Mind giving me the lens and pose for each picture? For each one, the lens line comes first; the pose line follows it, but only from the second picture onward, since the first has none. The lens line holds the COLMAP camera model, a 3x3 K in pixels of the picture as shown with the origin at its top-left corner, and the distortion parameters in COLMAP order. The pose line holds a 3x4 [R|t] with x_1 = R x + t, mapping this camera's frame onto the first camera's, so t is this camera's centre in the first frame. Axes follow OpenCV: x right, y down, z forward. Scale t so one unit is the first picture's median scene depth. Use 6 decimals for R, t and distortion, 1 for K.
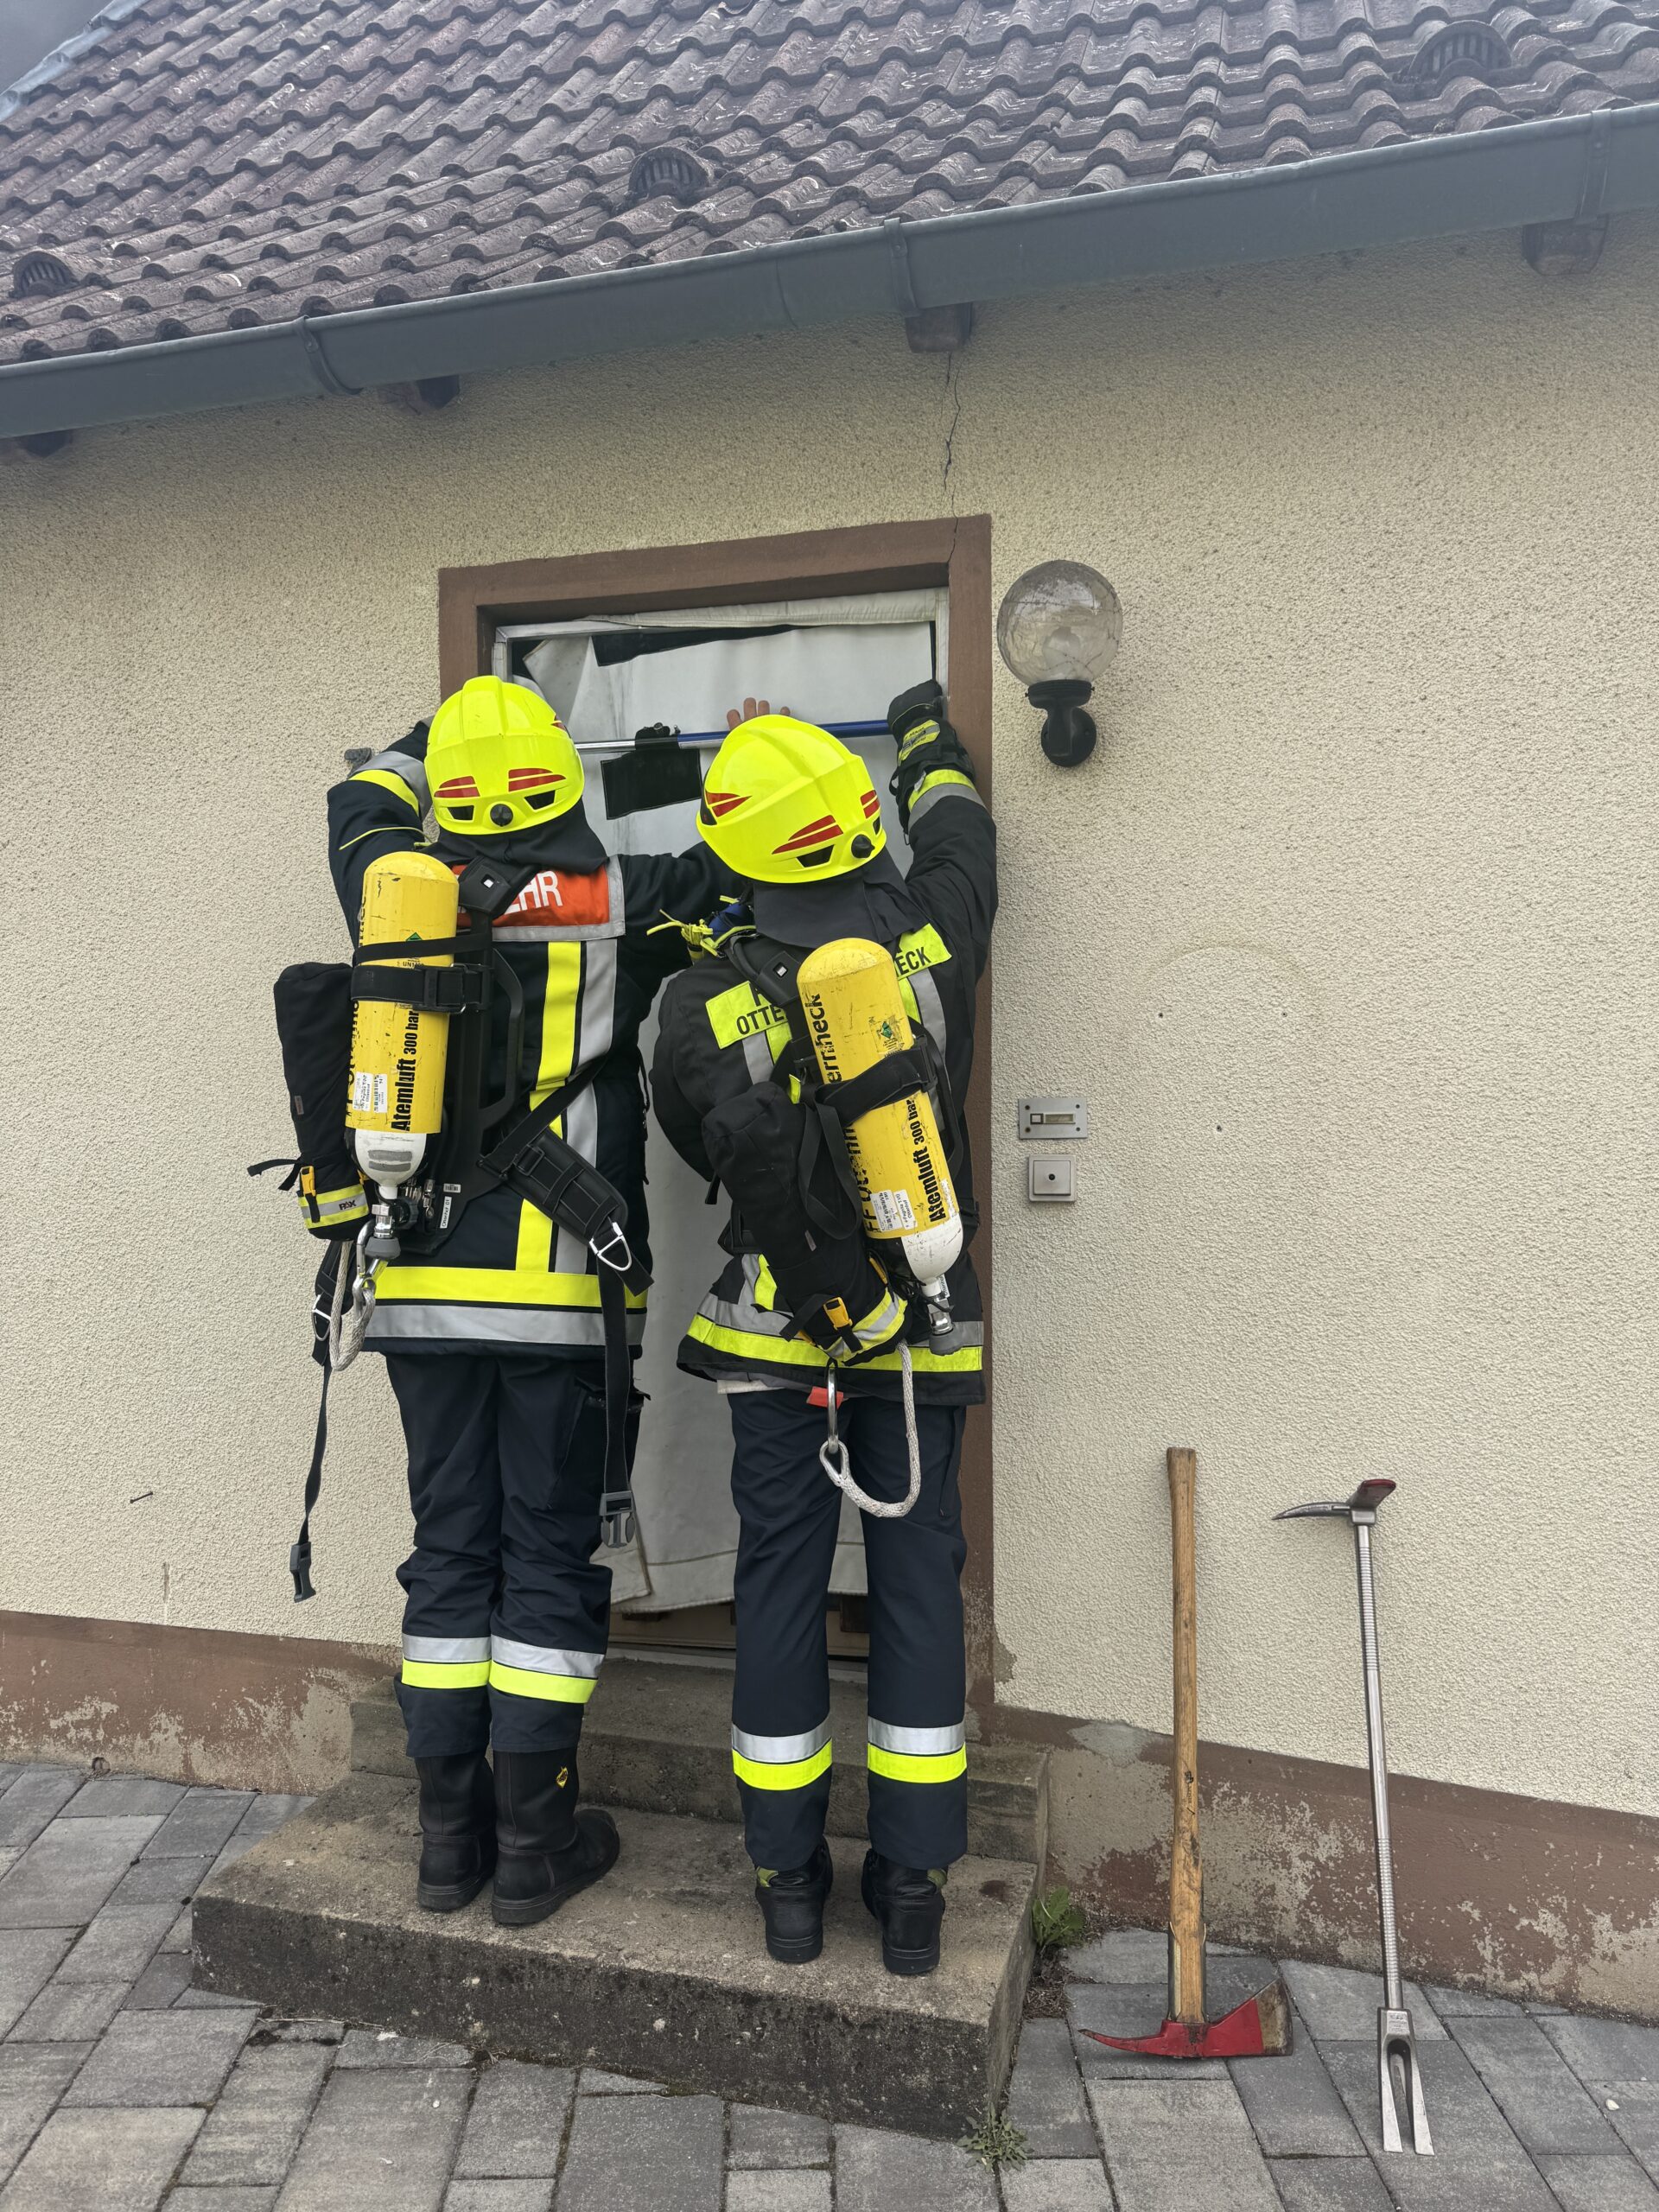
lens RADIAL K [[1585.7, 0, 830.3], [0, 1585.7, 1098.6], [0, 0, 1]] dist [0.009993, -0.023325]
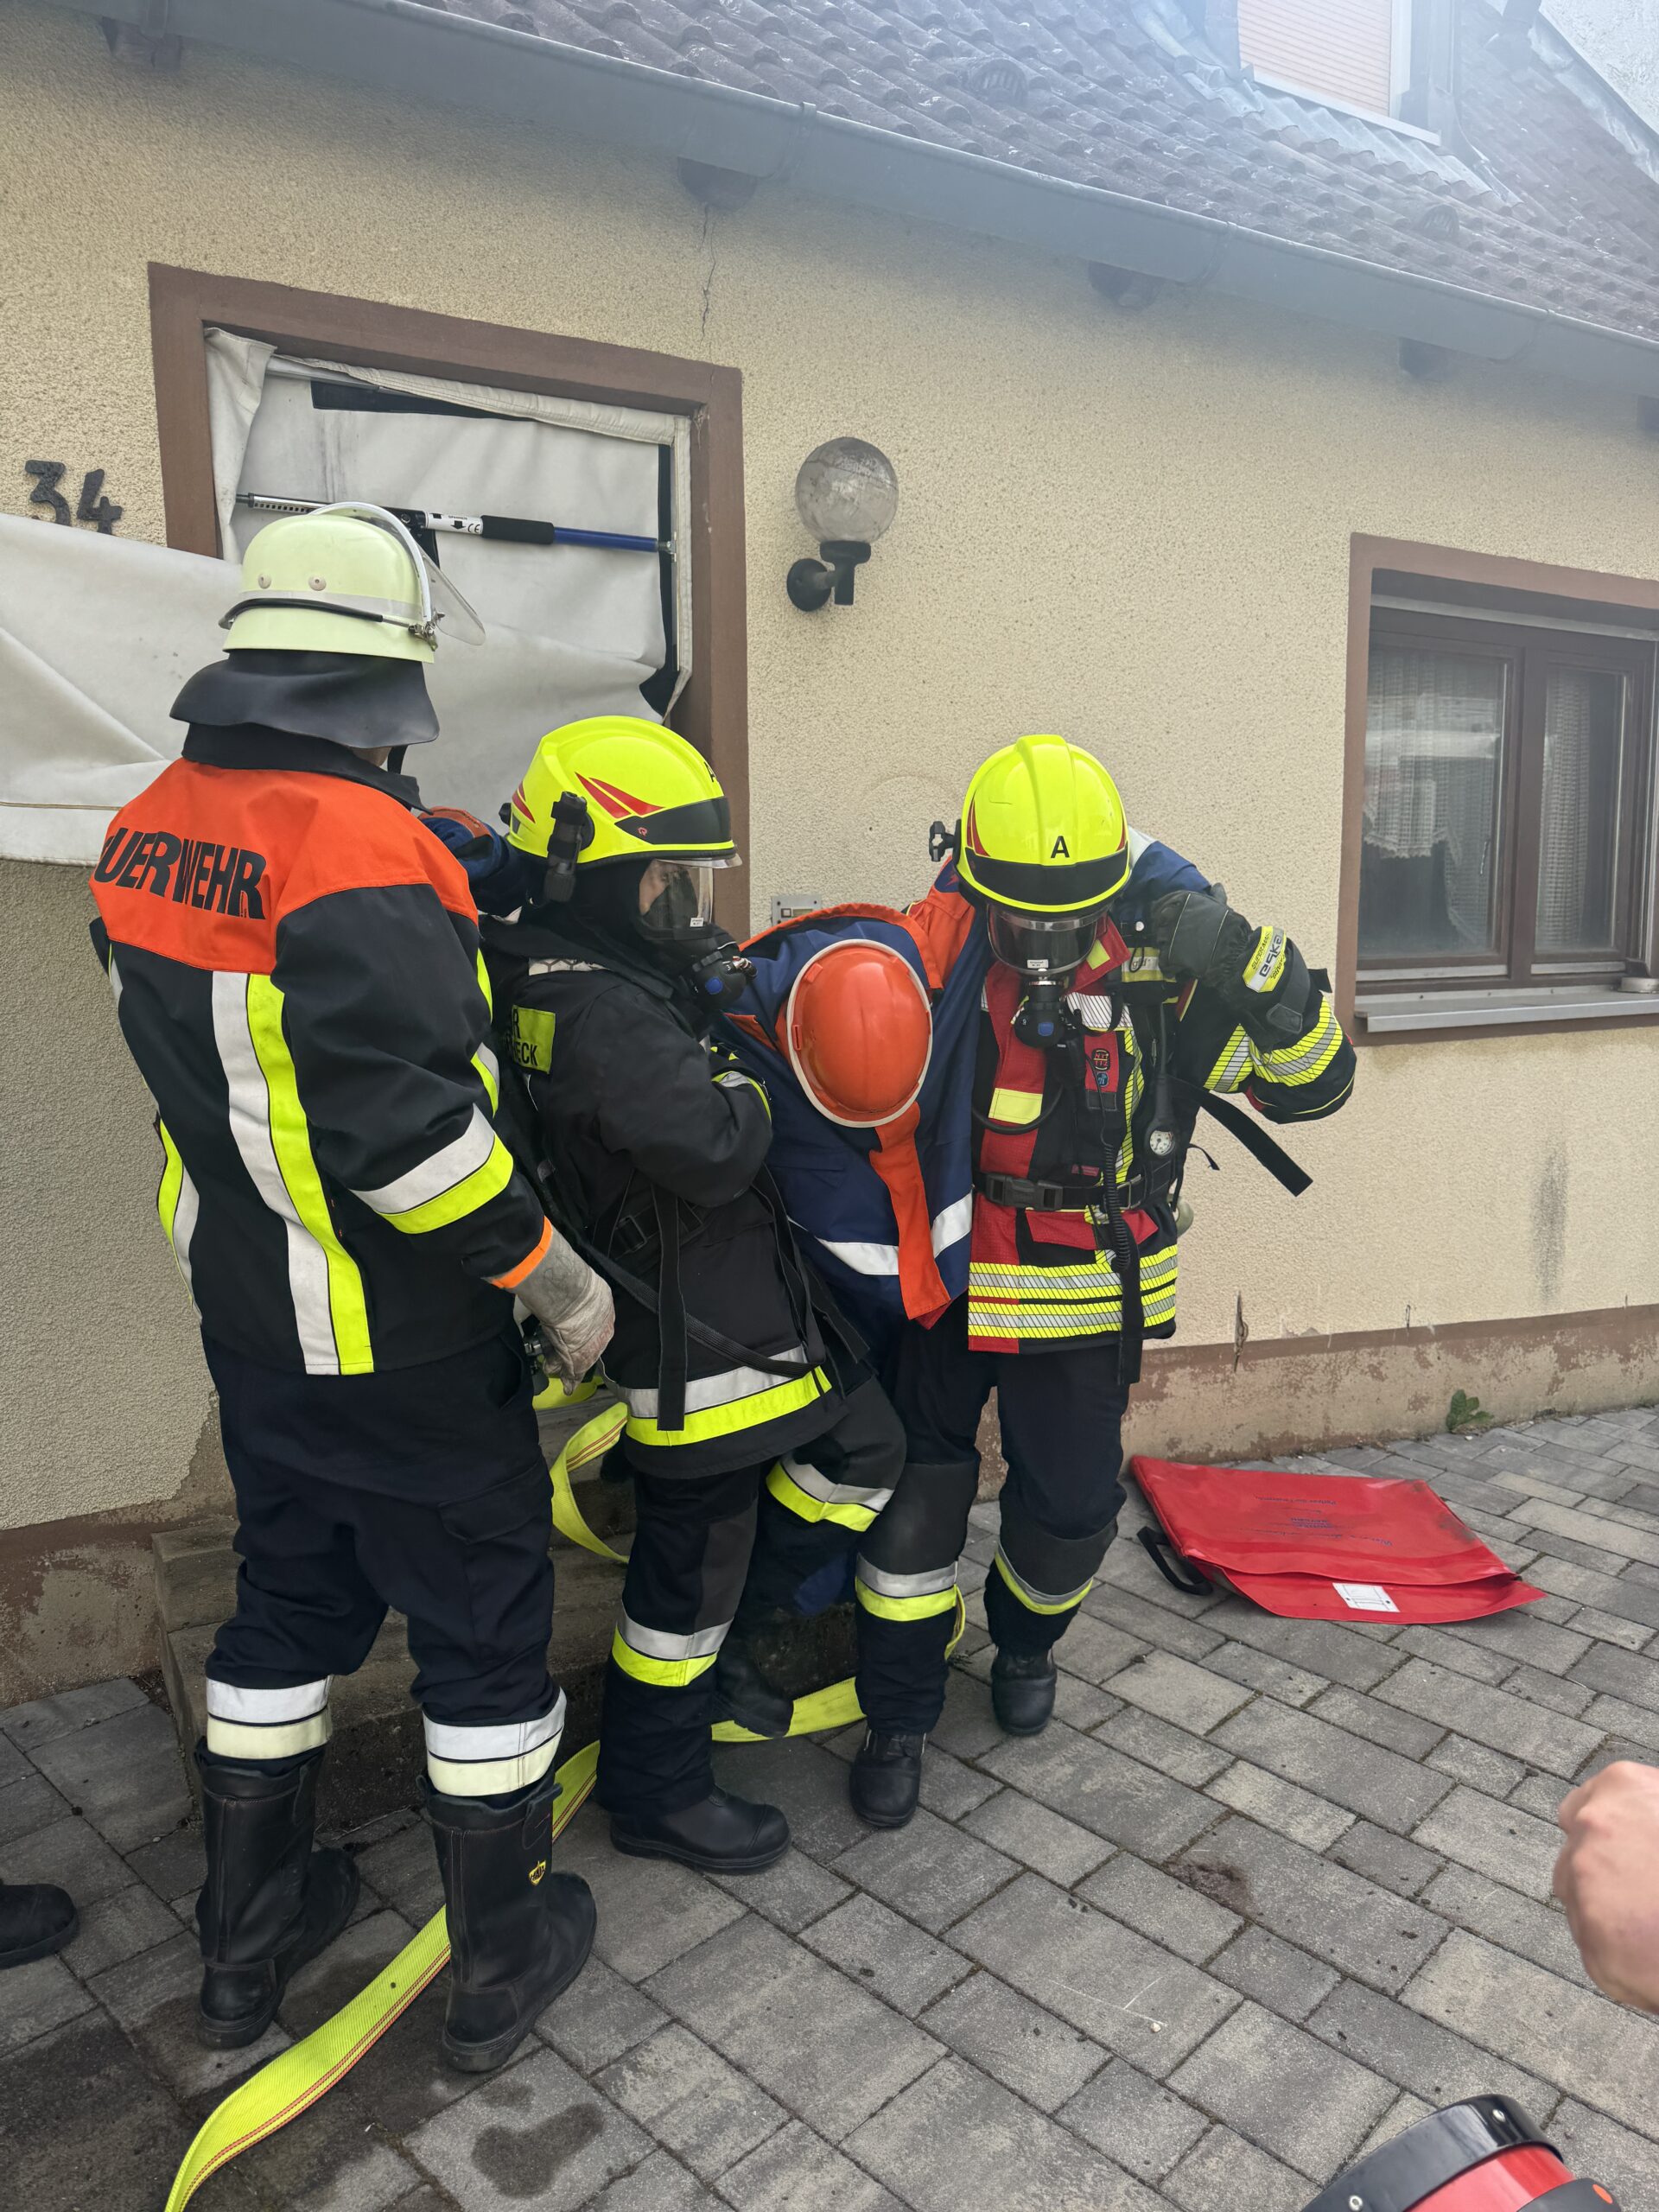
lens RADIAL K [[1585.7, 0, 876.9], [0, 1585.7, 1111.8], [0, 0, 1]] dist [0.009993, -0.023325]
pose [[0.689453, -0.096326, 0.717897, -0.683810], [0.004002, 0.991609, 0.129209, 0.009432], [-0.724320, -0.086210, 0.684053, 0.110087]]
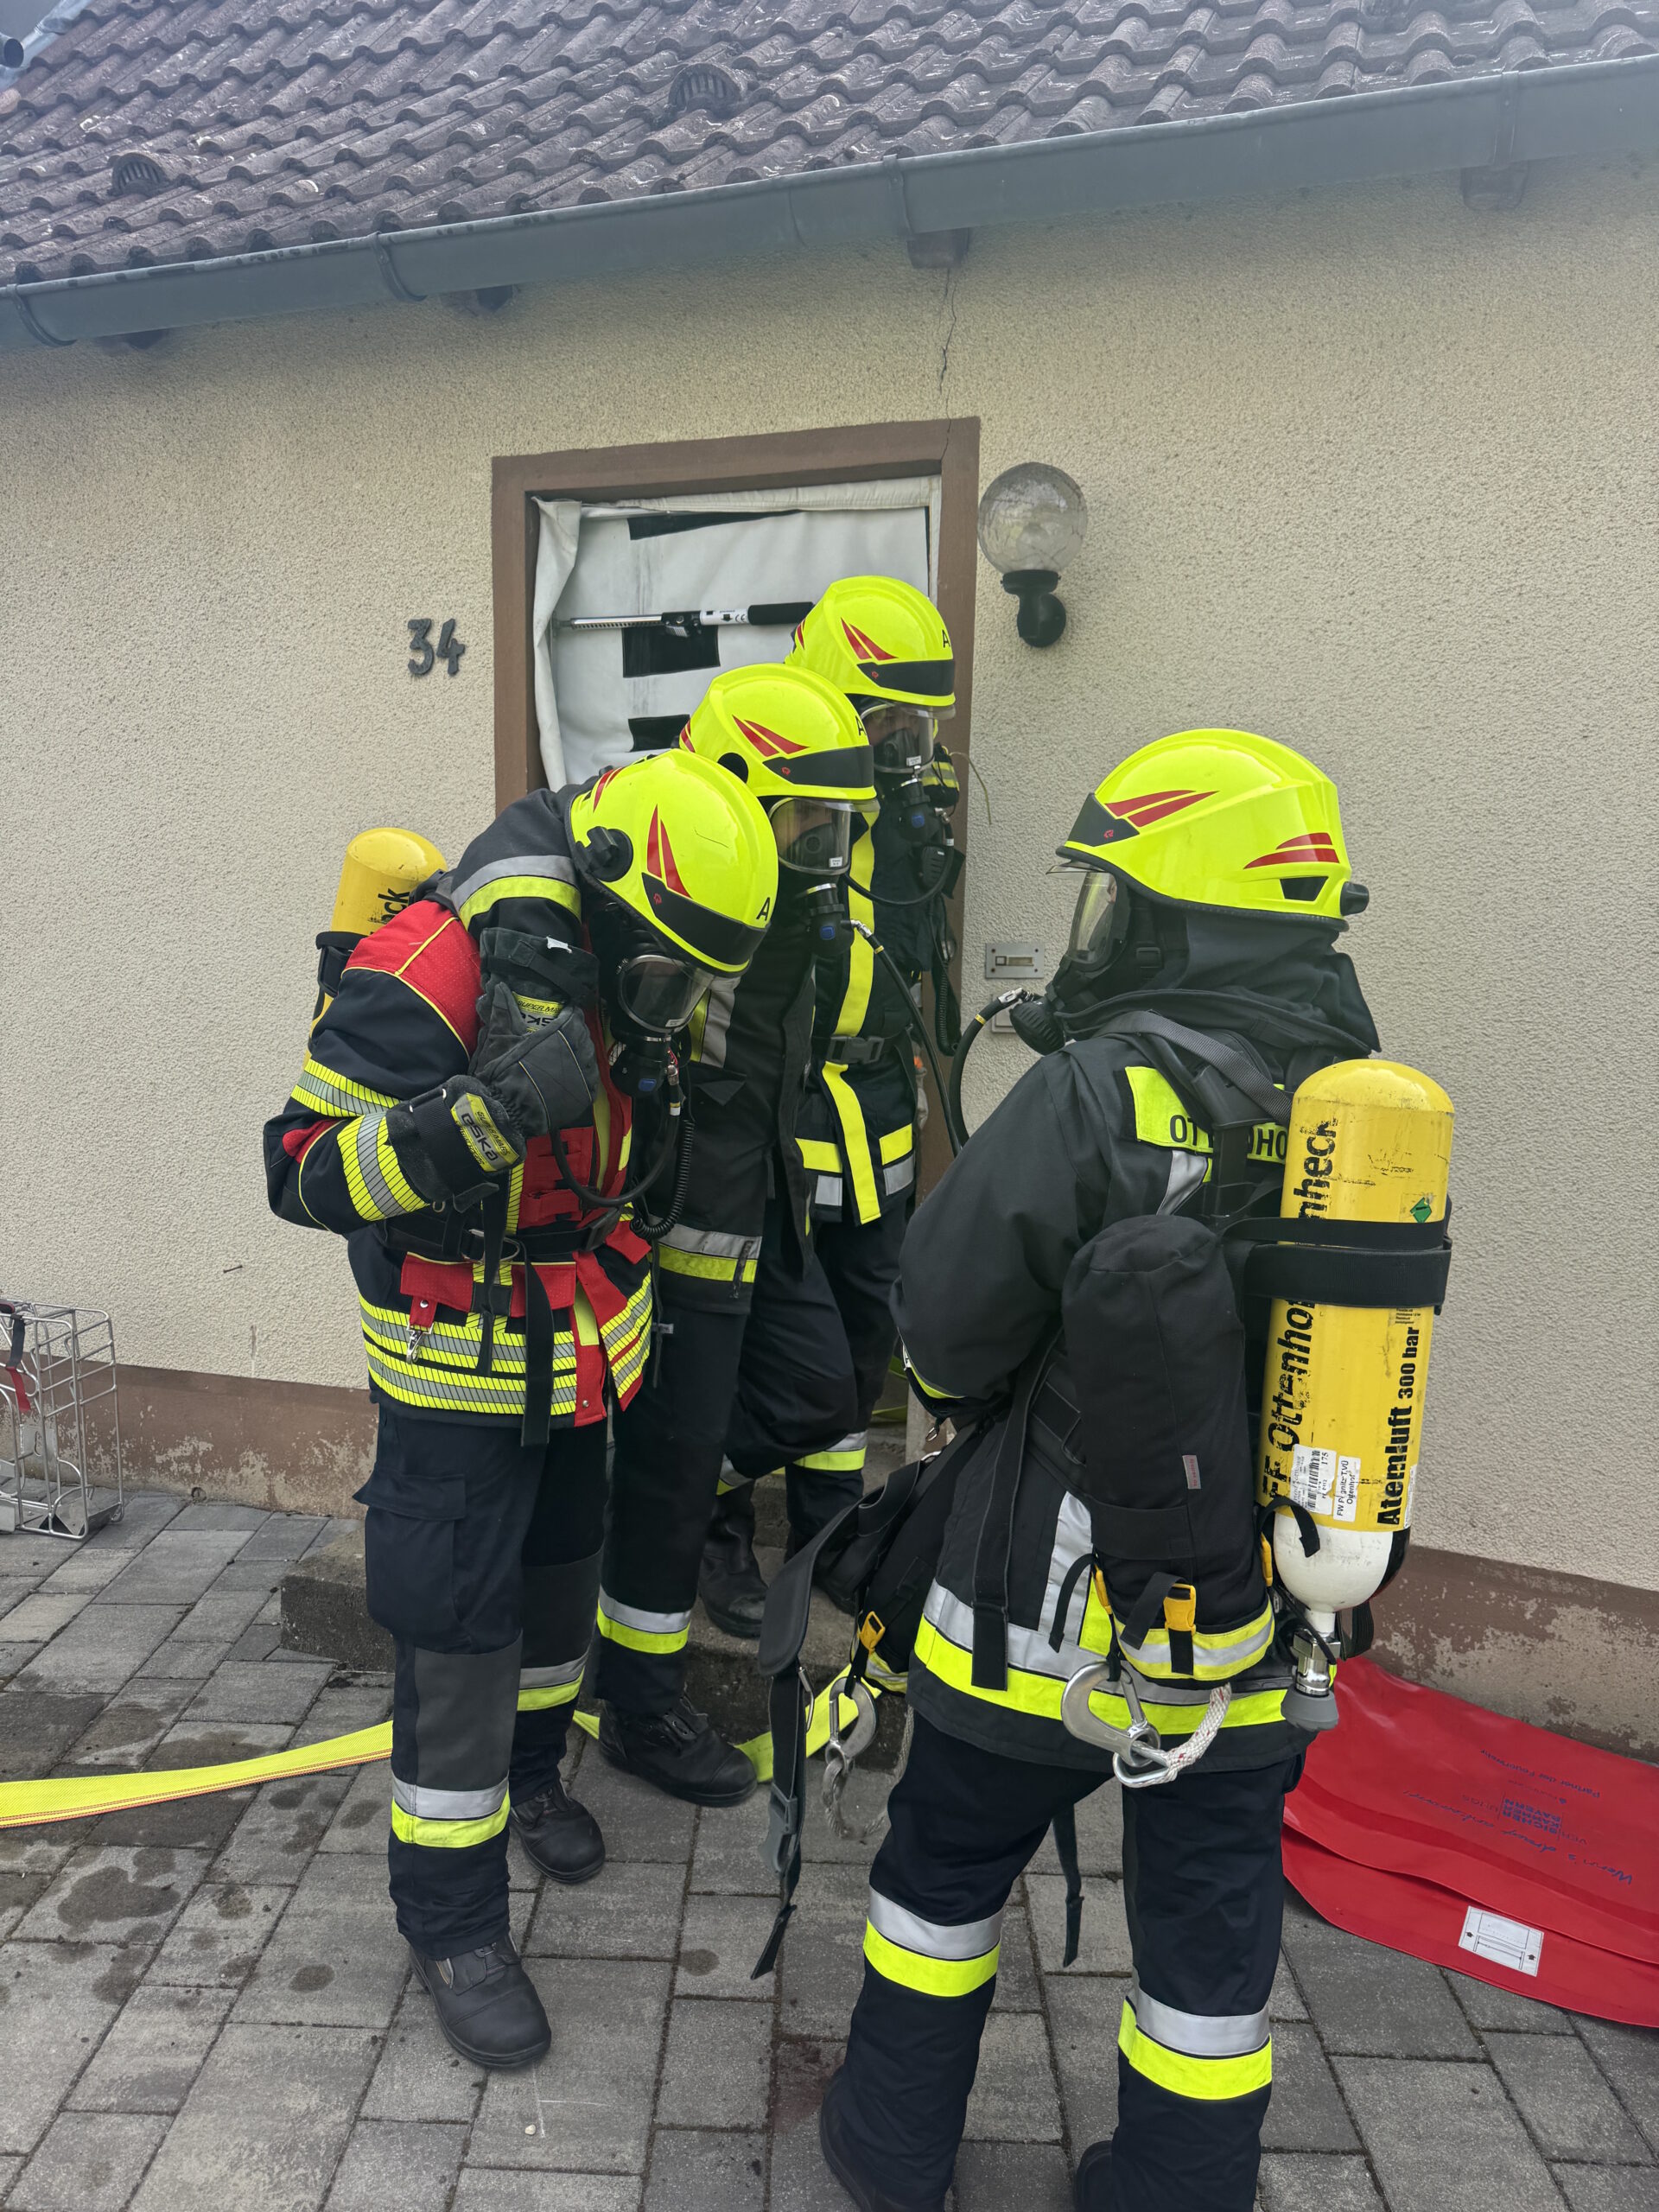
lens RADIAL K [[1585.7, 0, 814.2], [0, 1585.7, 1111.7], [0, 0, 1]] dist [0.009993, -0.023325]
pose [[0.998800, 0.030655, -0.038203, 0.041209], [-0.027330, 0.996030, 0.084715, 0.028169], [0.040649, -0.083569, 0.995673, -0.160323]]
